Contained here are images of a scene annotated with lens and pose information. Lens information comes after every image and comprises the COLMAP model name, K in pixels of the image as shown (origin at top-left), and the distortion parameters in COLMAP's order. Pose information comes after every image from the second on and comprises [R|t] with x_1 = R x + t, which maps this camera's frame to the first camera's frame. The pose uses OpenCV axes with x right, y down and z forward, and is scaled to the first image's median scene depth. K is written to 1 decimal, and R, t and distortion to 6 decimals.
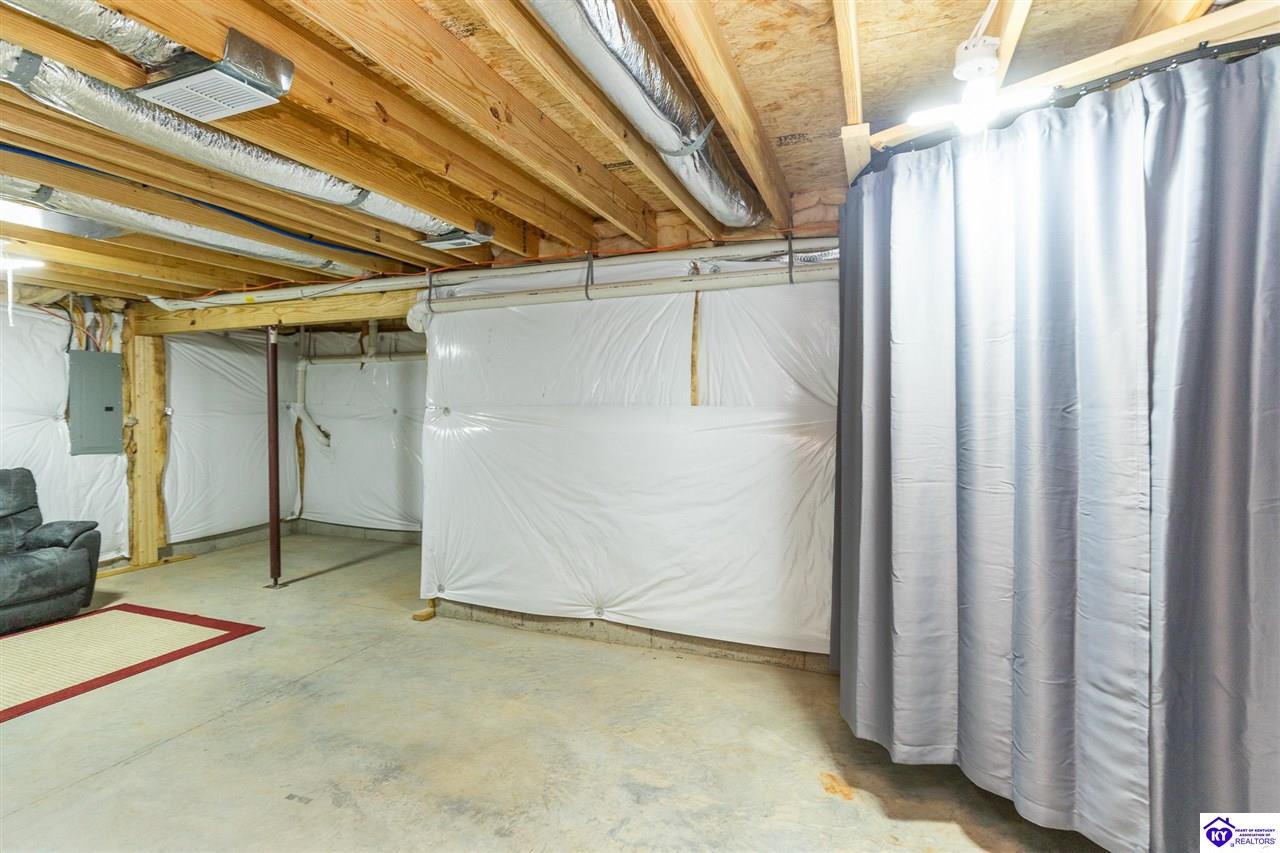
lens RADIAL K [[618.2, 0, 645.8], [0, 618.2, 416.5], [0, 0, 1]] dist [0.002803, -0.000475]
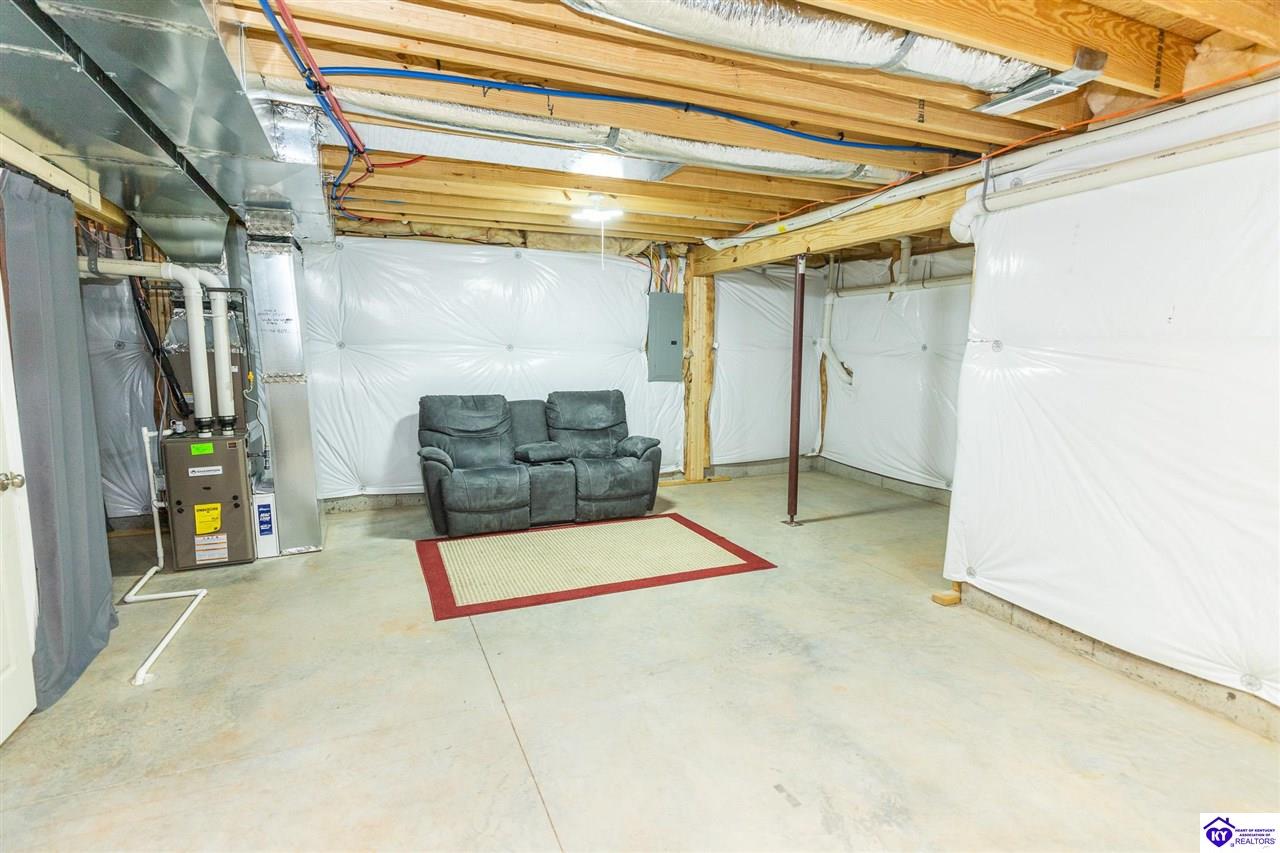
lens RADIAL K [[618.2, 0, 647.2], [0, 618.2, 424.6], [0, 0, 1]] dist [0.002803, -0.000475]
pose [[0.697433, 0.094415, -0.710404, -0.077443], [-0.016858, 0.993171, 0.115446, 0.007736], [0.716452, -0.068540, 0.694261, 0.172396]]
